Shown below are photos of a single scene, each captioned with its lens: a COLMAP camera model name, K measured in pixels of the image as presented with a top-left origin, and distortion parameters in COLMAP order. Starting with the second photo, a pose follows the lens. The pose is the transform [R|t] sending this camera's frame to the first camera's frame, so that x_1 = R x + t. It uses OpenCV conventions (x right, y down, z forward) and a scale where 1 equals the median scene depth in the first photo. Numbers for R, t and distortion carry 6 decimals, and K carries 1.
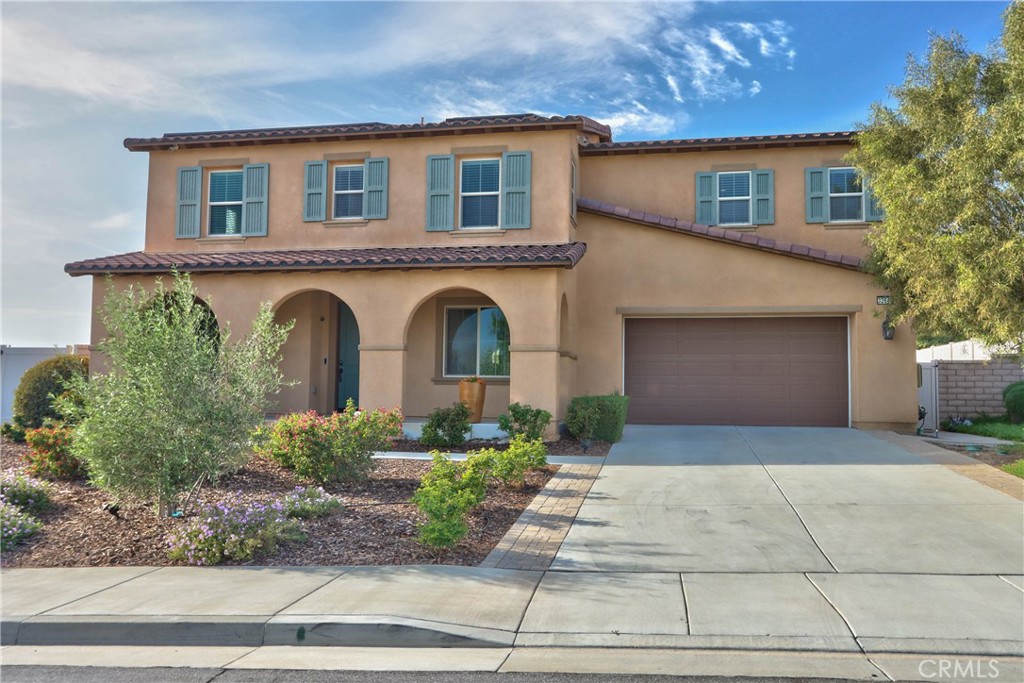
lens RADIAL K [[838.4, 0, 512.0], [0, 838.4, 341.5], [0, 0, 1]] dist [0.002300, 0.003784]
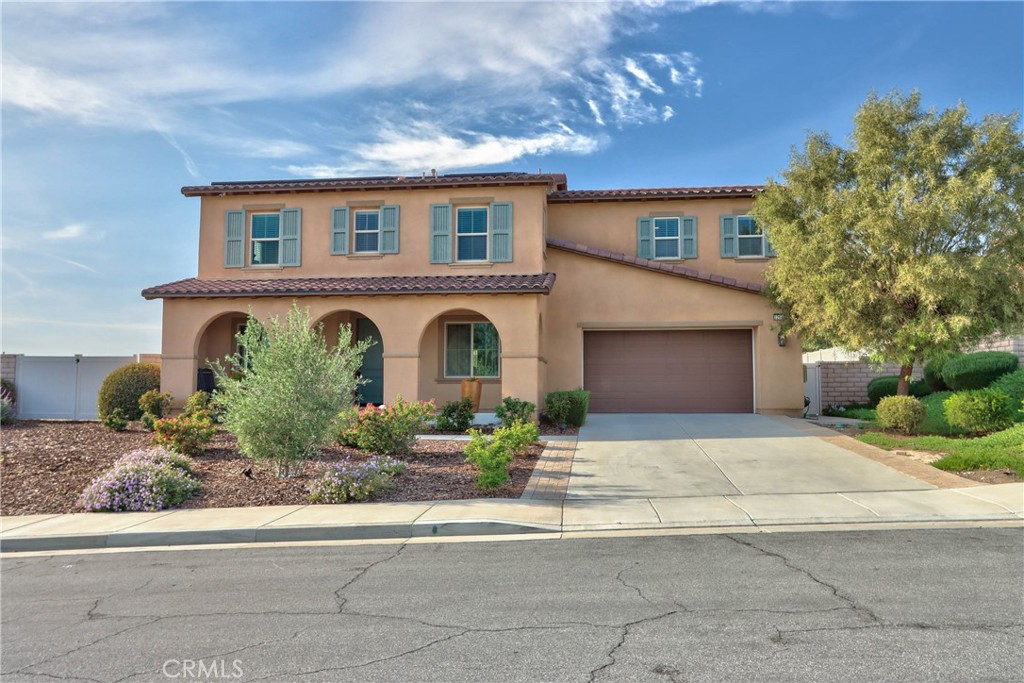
lens RADIAL K [[782.4, 0, 512.0], [0, 782.4, 341.5], [0, 0, 1]] dist [-0.005856, 0.003506]
pose [[0.996558, -0.005439, 0.082725, -0.077757], [0.005851, 0.999972, -0.004736, -0.006444], [-0.082697, 0.005204, 0.996561, -0.194998]]
